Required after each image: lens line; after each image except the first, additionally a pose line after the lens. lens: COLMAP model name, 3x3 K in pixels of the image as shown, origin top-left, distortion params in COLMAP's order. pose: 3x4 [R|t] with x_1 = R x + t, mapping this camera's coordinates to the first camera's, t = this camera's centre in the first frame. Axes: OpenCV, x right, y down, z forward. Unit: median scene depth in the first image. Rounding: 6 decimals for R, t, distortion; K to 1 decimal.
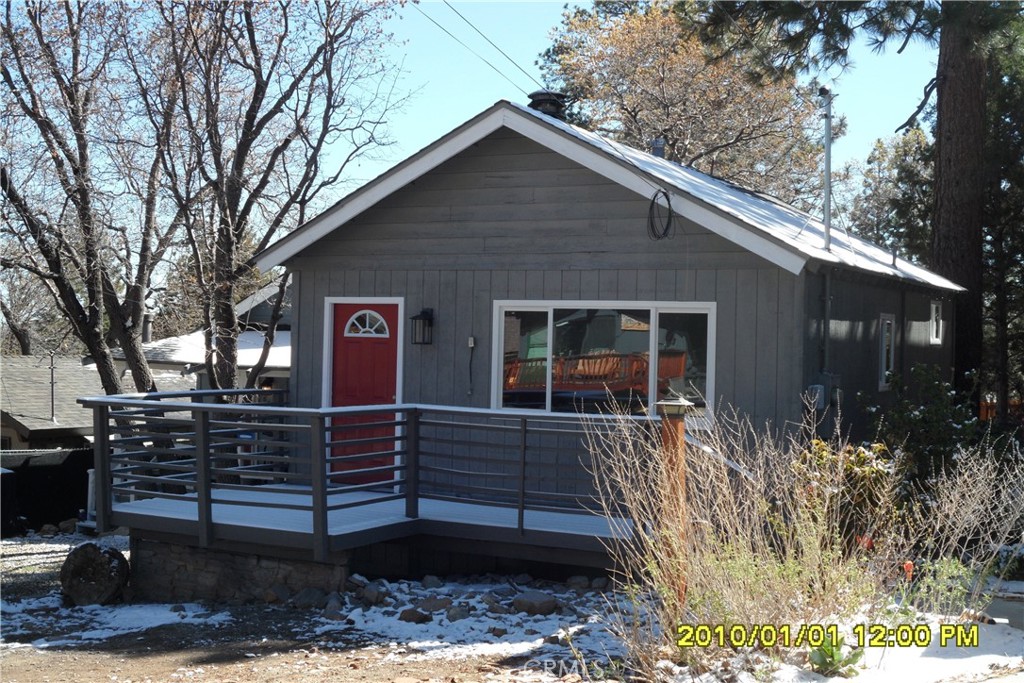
lens RADIAL K [[1267.9, 0, 512.0], [0, 1267.9, 341.5], [0, 0, 1]] dist [-0.118326, -0.038259]
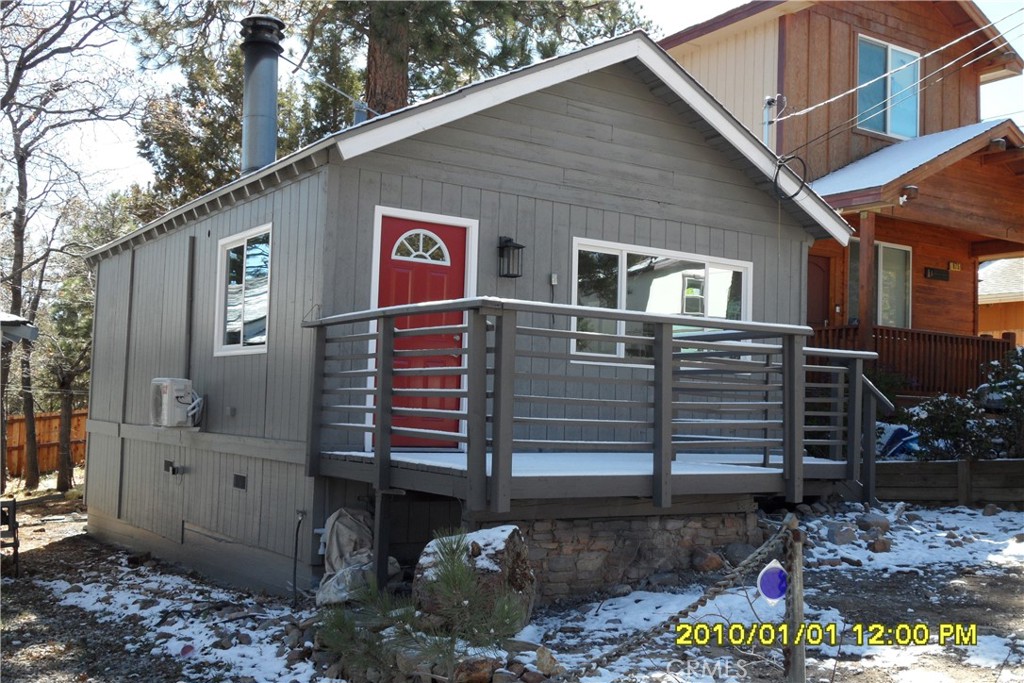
lens RADIAL K [[1069.9, 0, 486.5], [0, 1069.9, 332.7], [0, 0, 1]] dist [0.043756, -0.045537]
pose [[0.502120, 0.057721, 0.862870, -0.729327], [-0.020383, 0.998283, -0.054918, 0.083454], [-0.864558, 0.009987, 0.502434, 0.661690]]
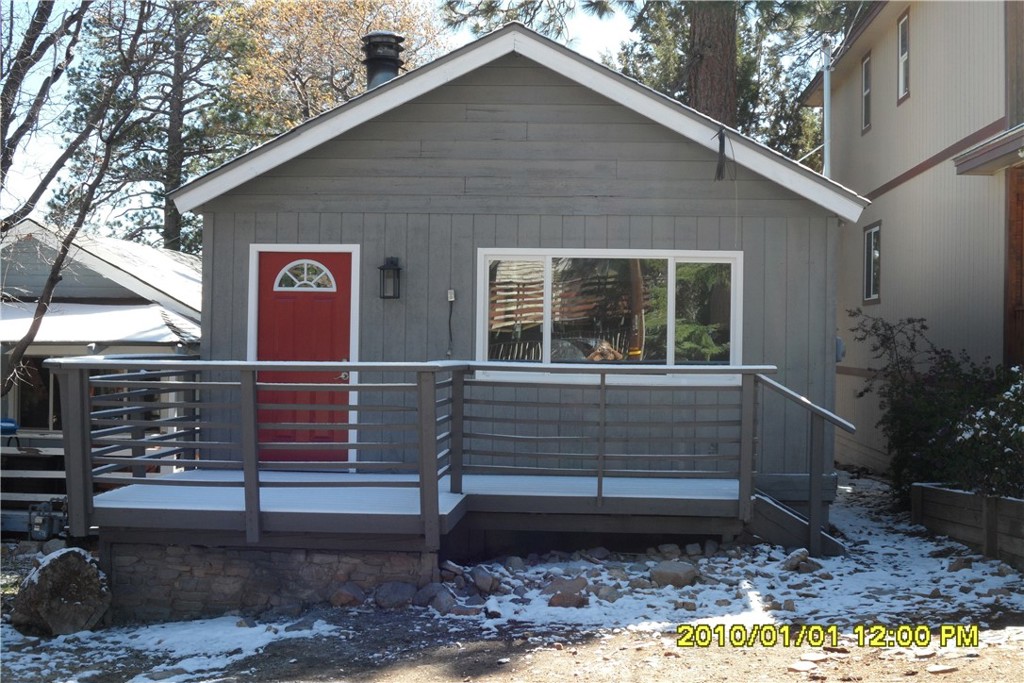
lens RADIAL K [[1269.6, 0, 483.8], [0, 1269.6, 342.3], [0, 0, 1]] dist [-0.122027, 0.003093]
pose [[0.918303, -0.007450, 0.395808, -0.364747], [0.006557, 0.999972, 0.003611, 0.030337], [-0.395823, -0.000721, 0.918326, 0.182580]]
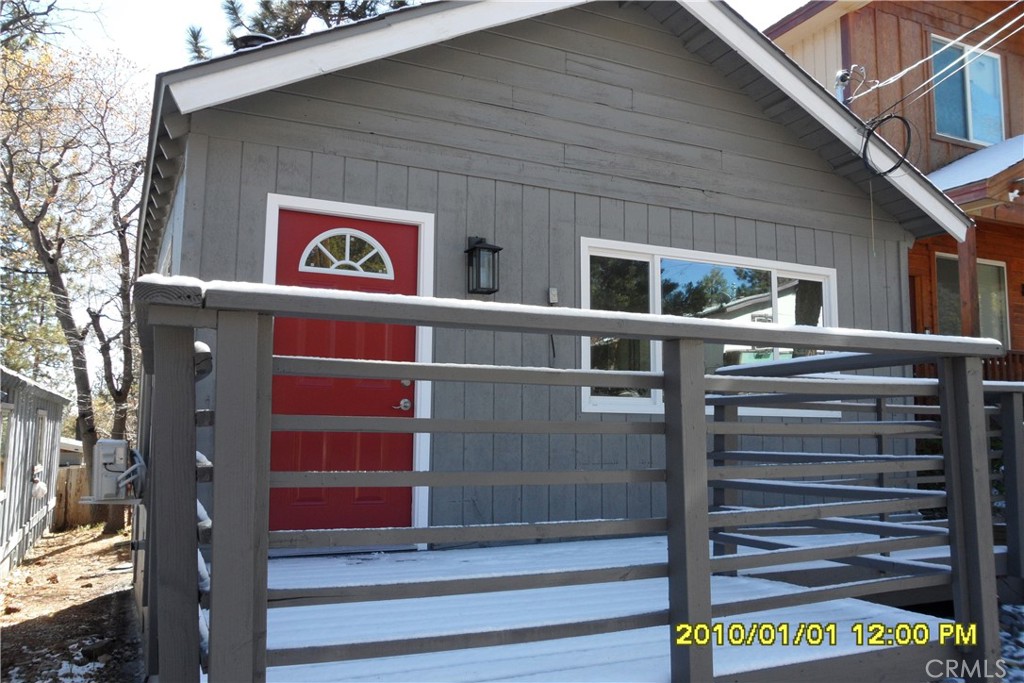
lens RADIAL K [[828.0, 0, 515.9], [0, 828.0, 331.8], [0, 0, 1]] dist [-0.018777, 0.022197]
pose [[0.595035, 0.080324, 0.799676, -0.387524], [0.006718, 0.994461, -0.104888, 0.064657], [-0.803672, 0.067784, 0.591200, 0.772744]]
